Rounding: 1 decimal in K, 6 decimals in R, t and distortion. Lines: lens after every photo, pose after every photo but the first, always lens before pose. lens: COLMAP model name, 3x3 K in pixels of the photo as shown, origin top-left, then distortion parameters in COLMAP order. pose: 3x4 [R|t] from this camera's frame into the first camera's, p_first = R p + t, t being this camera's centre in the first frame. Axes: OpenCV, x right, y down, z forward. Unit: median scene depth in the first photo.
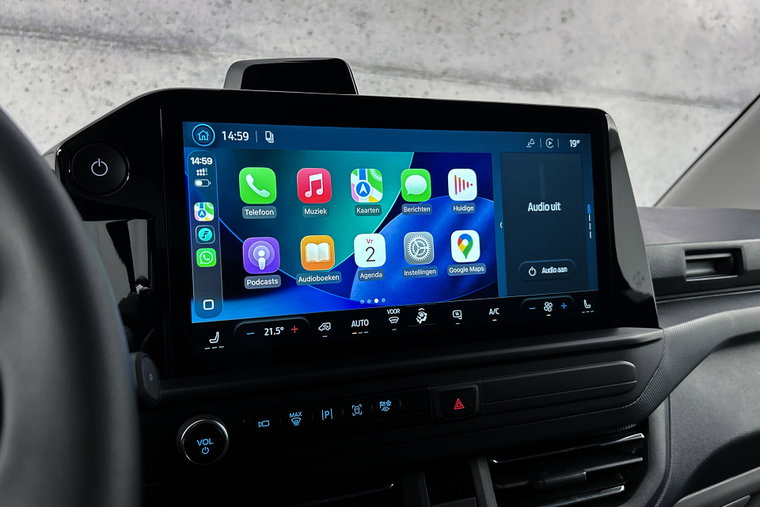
lens RADIAL K [[620.0, 0, 378.2], [0, 620.0, 248.0], [0, 0, 1]] dist [0.023955, -0.035523]
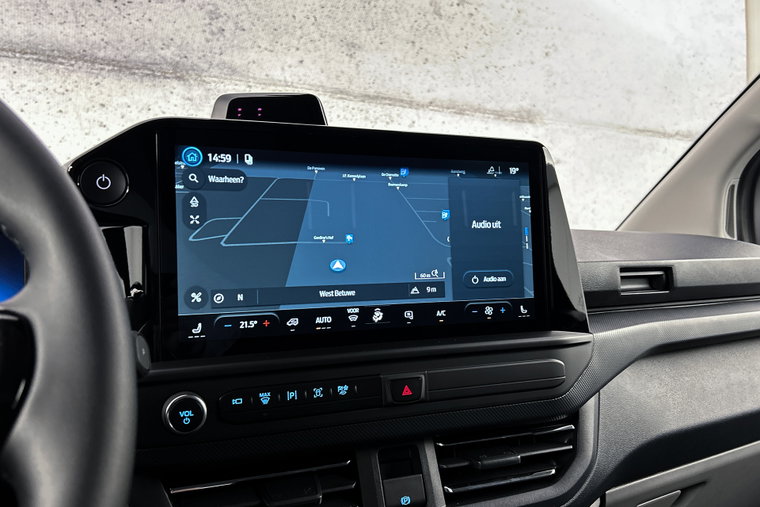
lens RADIAL K [[620.0, 0, 380.0], [0, 620.0, 252.3], [0, 0, 1]] dist [0.023955, -0.035523]
pose [[0.999665, 0.017278, 0.019285, 0.043465], [-0.016595, 0.999248, -0.035057, 0.027715], [-0.019876, 0.034725, 0.999199, -0.141862]]
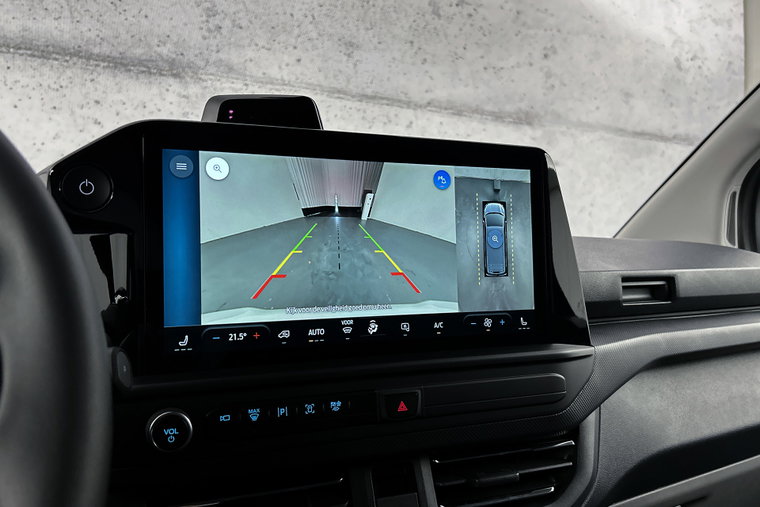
lens RADIAL K [[620.0, 0, 381.2], [0, 620.0, 252.6], [0, 0, 1]] dist [0.023955, -0.035523]
pose [[0.999253, 0.027203, 0.027448, 0.044238], [-0.026269, 0.999082, -0.033851, 0.010629], [-0.028343, 0.033105, 0.999050, -0.104974]]
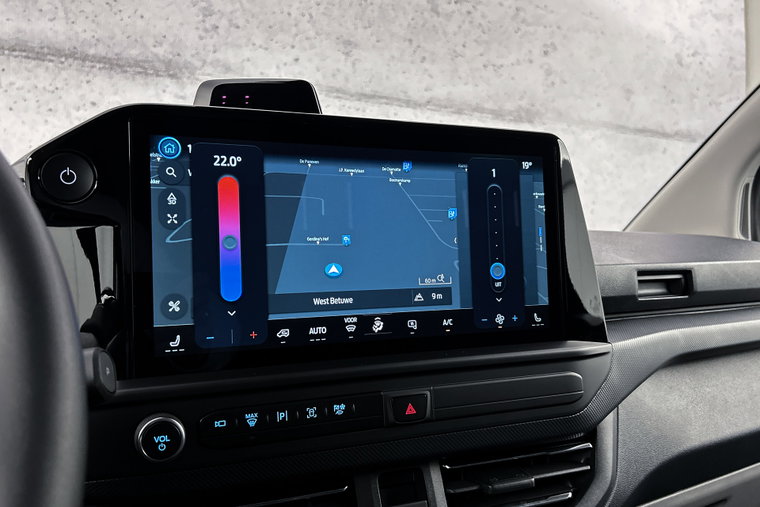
lens RADIAL K [[620.0, 0, 380.3], [0, 620.0, 256.1], [0, 0, 1]] dist [0.023955, -0.035523]
pose [[0.999531, 0.016389, 0.025866, 0.039432], [-0.015592, 0.999407, -0.030714, 0.021704], [-0.026354, 0.030296, 0.999193, -0.044040]]
